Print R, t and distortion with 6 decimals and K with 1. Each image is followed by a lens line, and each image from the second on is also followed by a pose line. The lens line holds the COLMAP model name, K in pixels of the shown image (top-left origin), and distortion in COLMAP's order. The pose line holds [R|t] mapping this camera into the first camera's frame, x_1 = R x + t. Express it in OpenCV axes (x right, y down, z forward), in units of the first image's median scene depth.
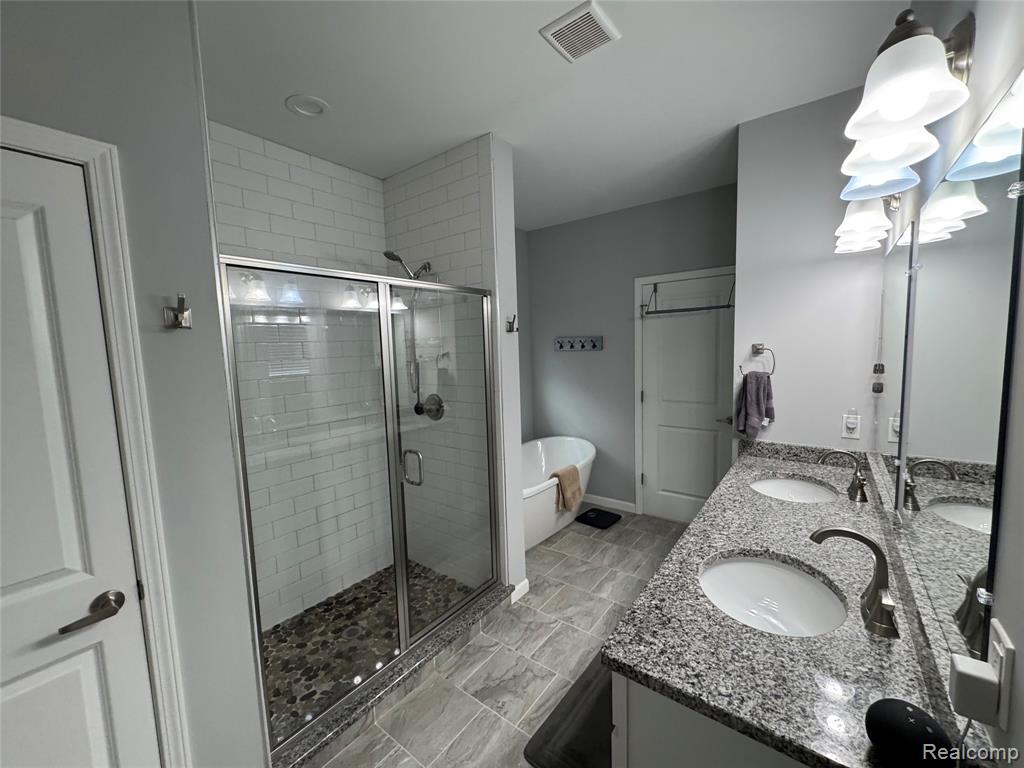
lens RADIAL K [[407.0, 0, 514.7], [0, 407.0, 383.6], [0, 0, 1]] dist [-0.001548, -0.000006]
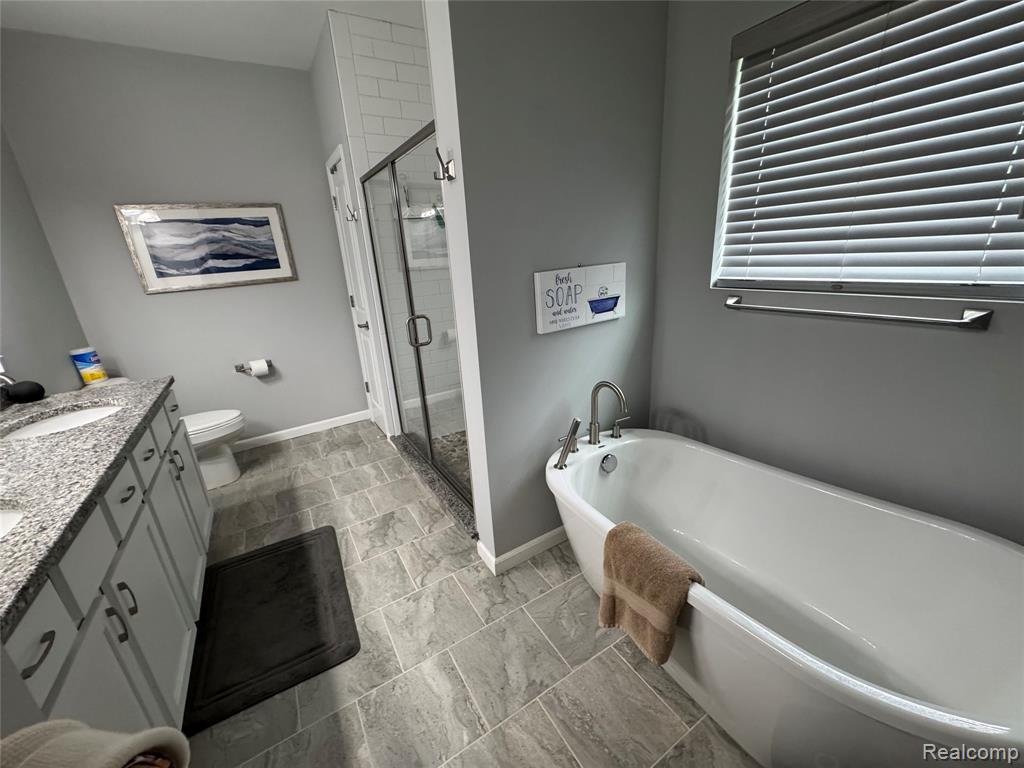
lens RADIAL K [[407.0, 0, 514.5], [0, 407.0, 382.6], [0, 0, 1]] dist [-0.001548, -0.000006]
pose [[-0.351828, 0.340559, -0.871916, 0.703939], [-0.015937, 0.929155, 0.369347, -0.093622], [0.935929, 0.143843, -0.321475, 1.611446]]
